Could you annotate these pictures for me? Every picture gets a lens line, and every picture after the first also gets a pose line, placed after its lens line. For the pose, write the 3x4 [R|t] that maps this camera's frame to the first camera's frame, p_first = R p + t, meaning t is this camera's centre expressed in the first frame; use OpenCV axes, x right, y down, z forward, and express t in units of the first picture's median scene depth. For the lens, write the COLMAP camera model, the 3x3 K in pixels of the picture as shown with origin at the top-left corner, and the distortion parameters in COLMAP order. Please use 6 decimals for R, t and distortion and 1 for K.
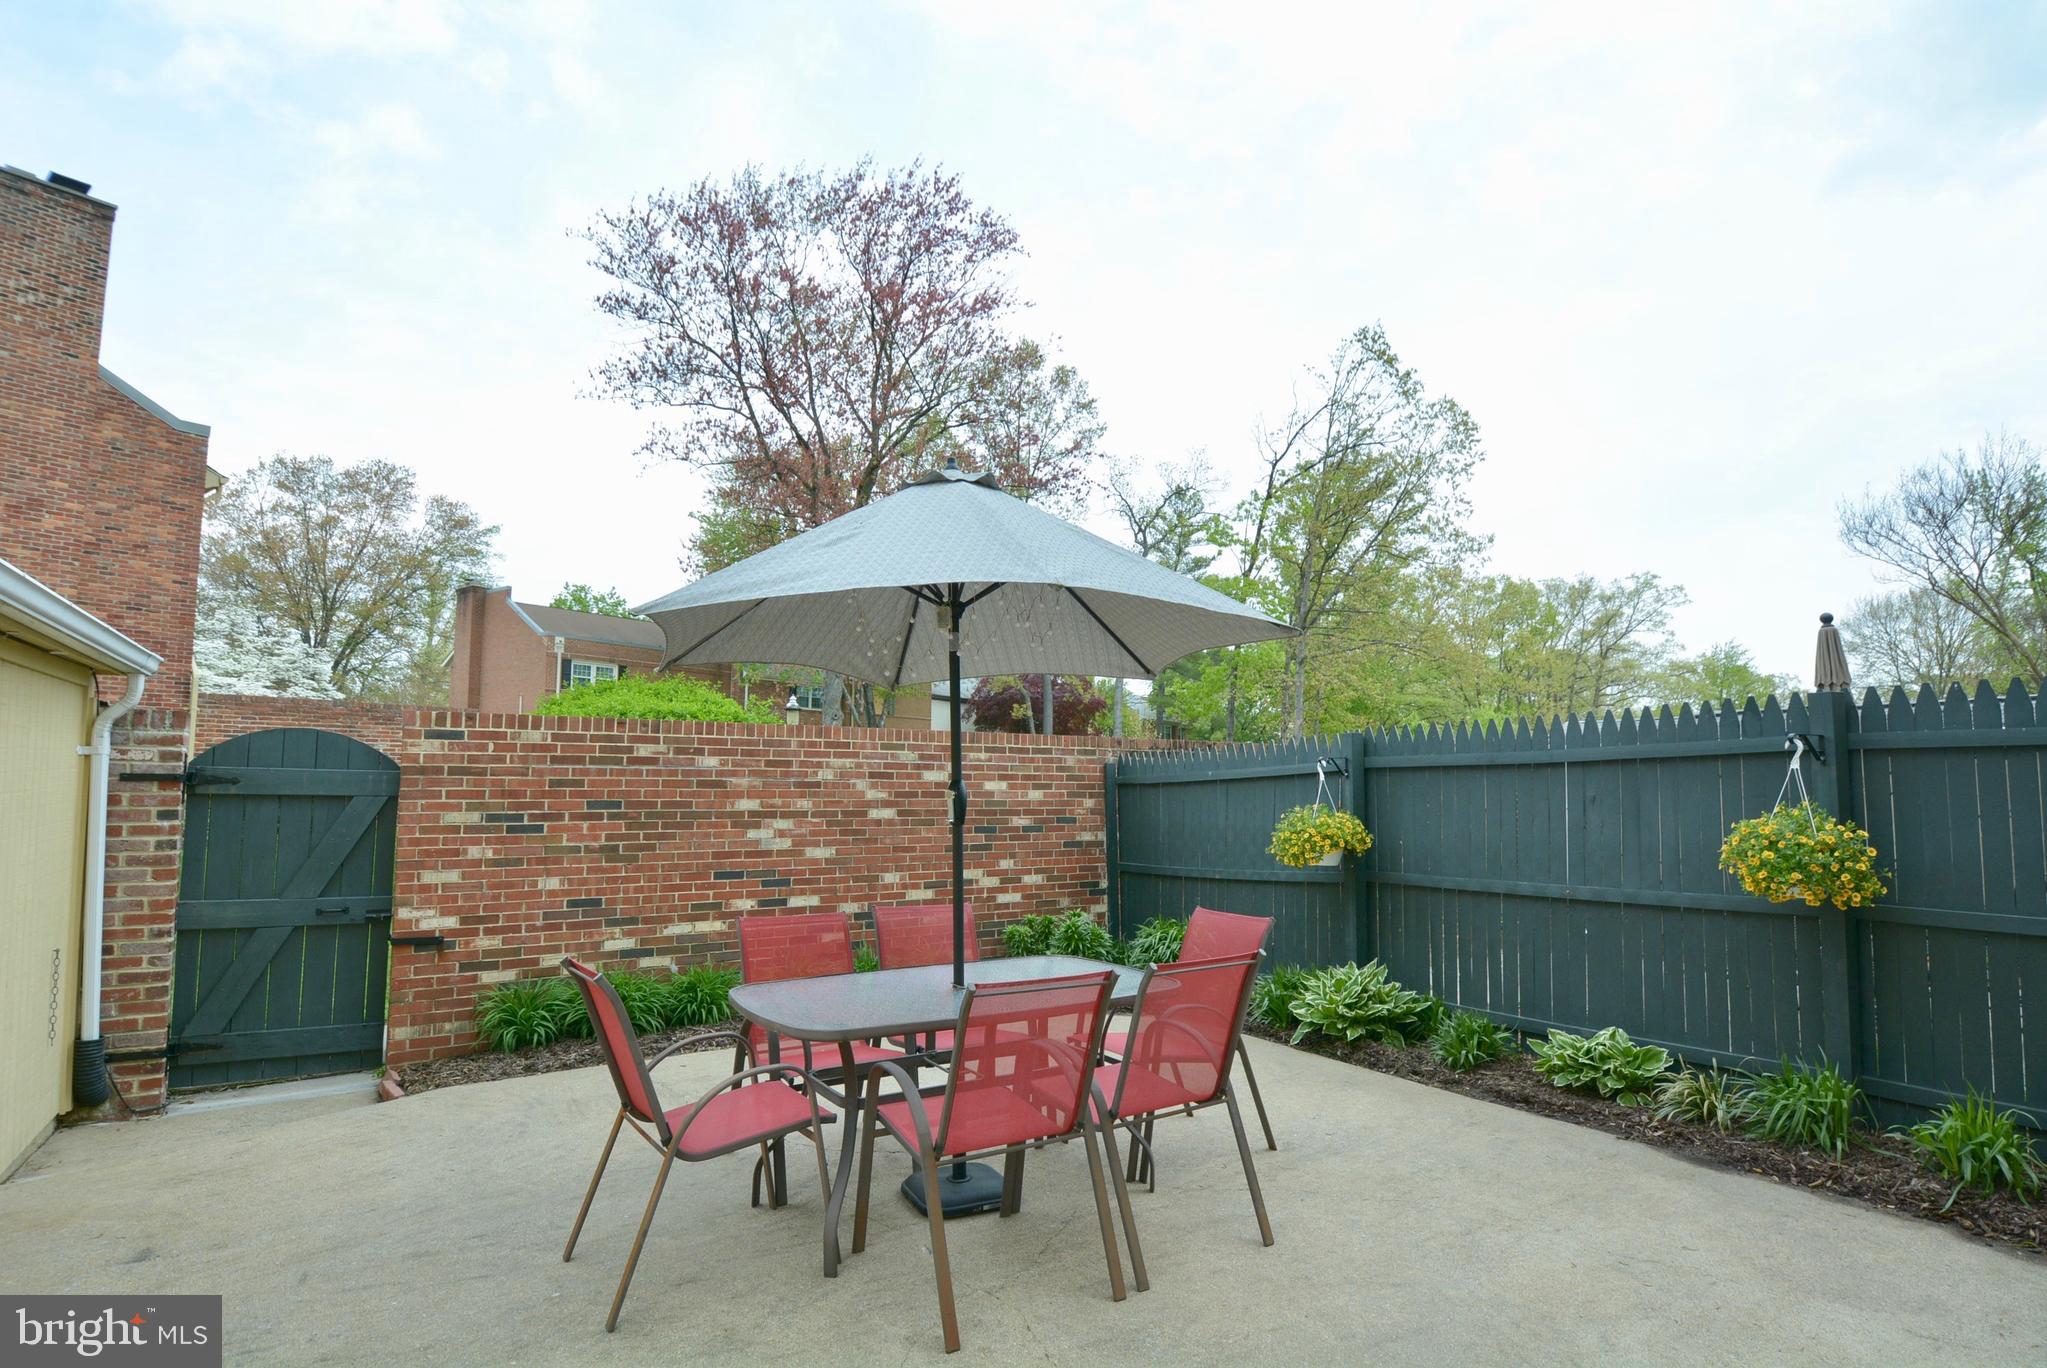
lens RADIAL K [[1006.2, 0, 1068.1], [0, 1006.2, 711.5], [0, 0, 1]] dist [0.026711, -0.028415]
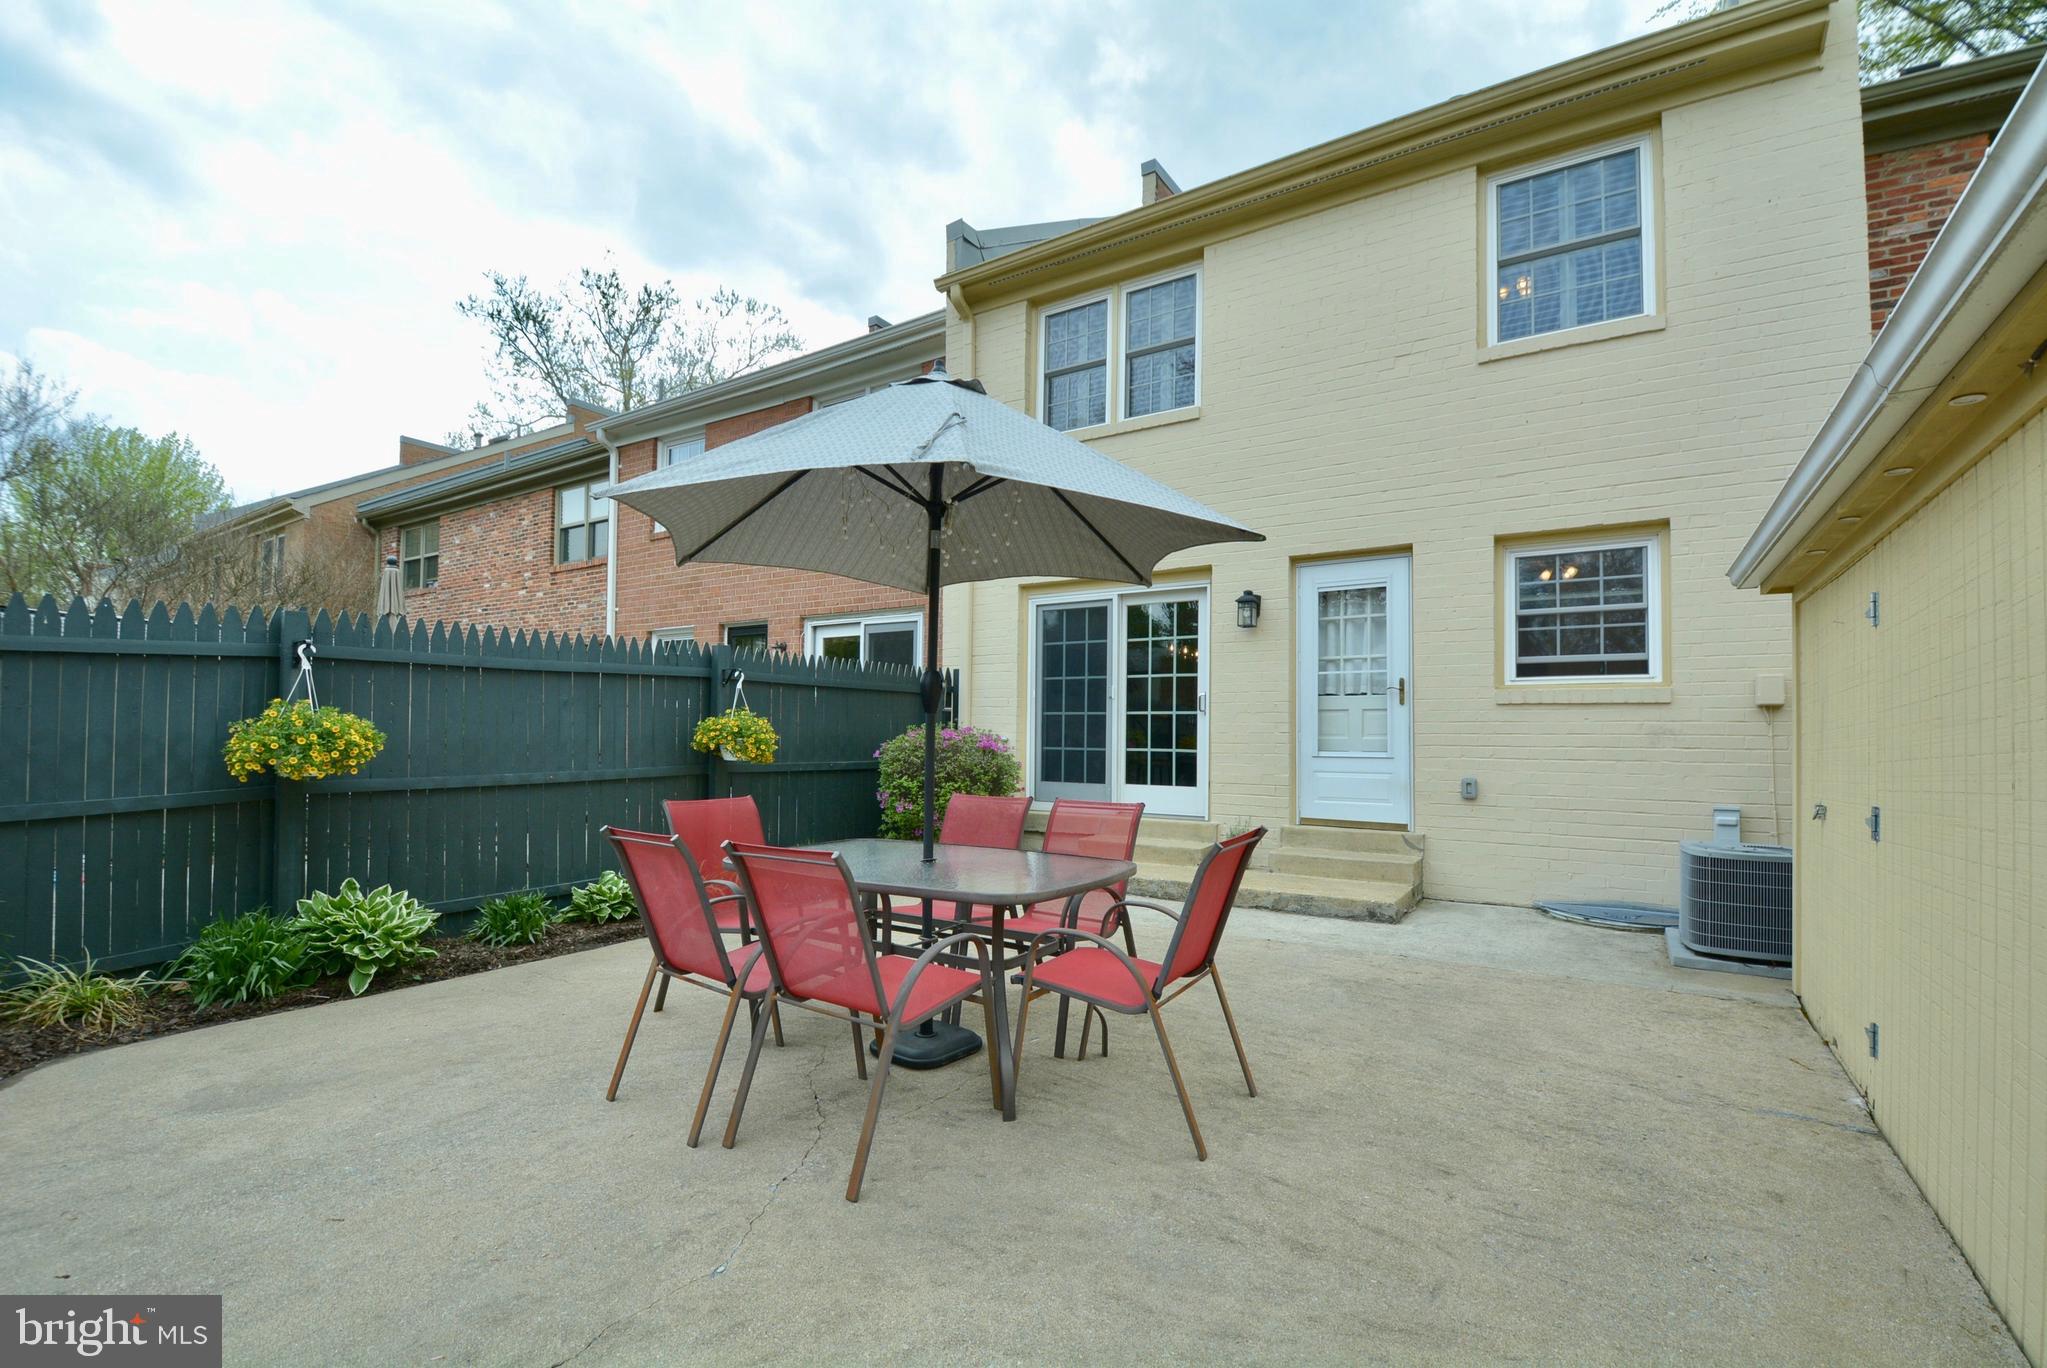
lens RADIAL K [[896.3, 0, 1033.7], [0, 896.3, 710.2], [0, 0, 1]] dist [0.015018, -0.023000]
pose [[-0.401407, 0.016307, 0.915755, -0.593473], [-0.083810, 0.994993, -0.054455, 0.086780], [-0.912057, -0.098608, -0.398030, 0.726512]]
